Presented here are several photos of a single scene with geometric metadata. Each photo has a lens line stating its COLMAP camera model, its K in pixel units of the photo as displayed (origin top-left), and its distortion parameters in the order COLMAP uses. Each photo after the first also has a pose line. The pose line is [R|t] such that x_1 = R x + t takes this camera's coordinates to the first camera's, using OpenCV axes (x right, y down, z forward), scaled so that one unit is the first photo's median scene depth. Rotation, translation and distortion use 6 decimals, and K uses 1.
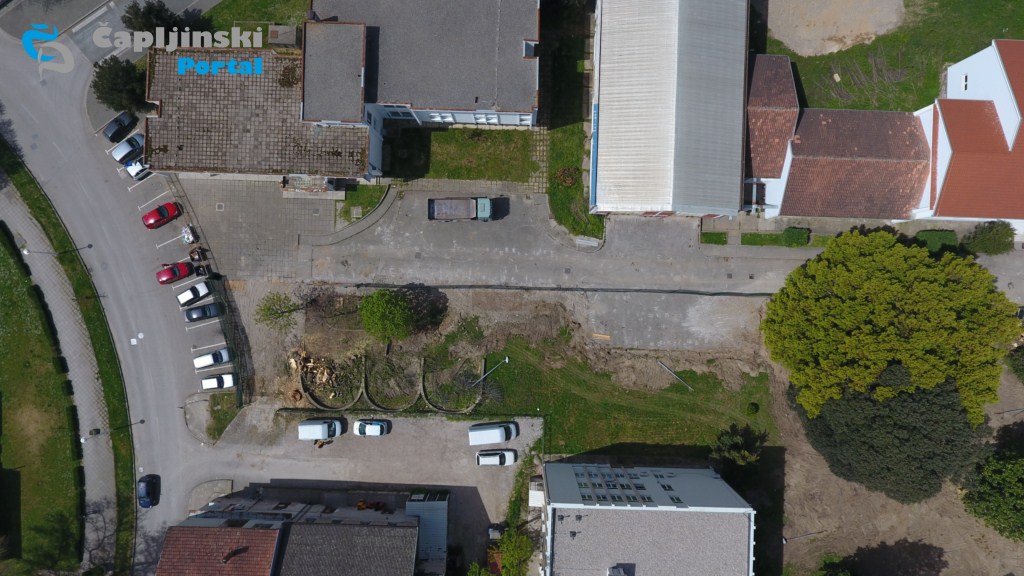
lens RADIAL K [[597.0, 0, 522.8], [0, 597.0, 285.2], [0, 0, 1]] dist [-0.009250, 0.002083]
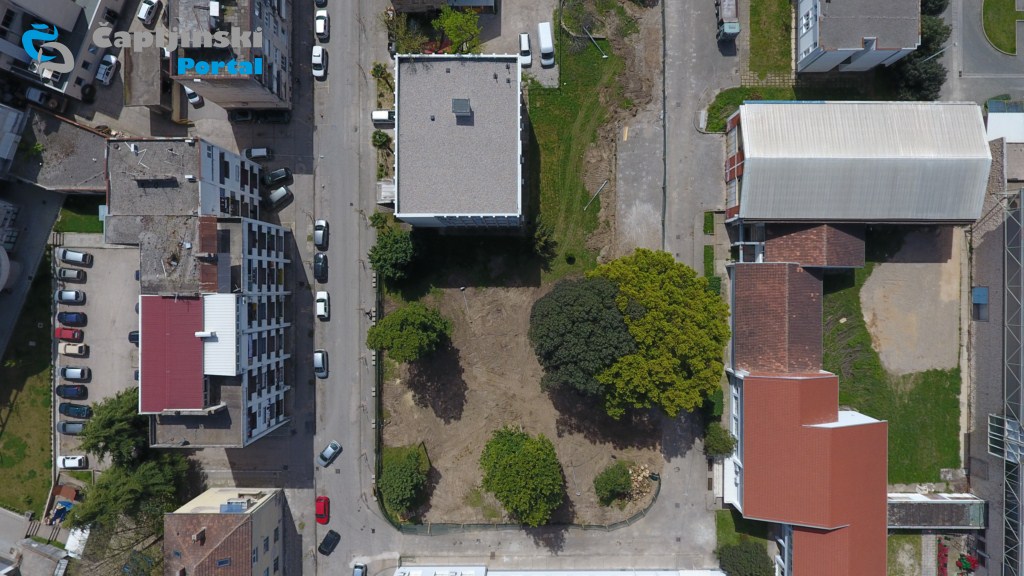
lens RADIAL K [[597.0, 0, 522.3], [0, 597.0, 286.7], [0, 0, 1]] dist [-0.009250, 0.002083]
pose [[0.029754, 0.999552, -0.003295, 0.444995], [-0.999551, 0.029765, 0.003339, 0.304909], [0.003436, 0.003194, 0.999989, -0.226114]]
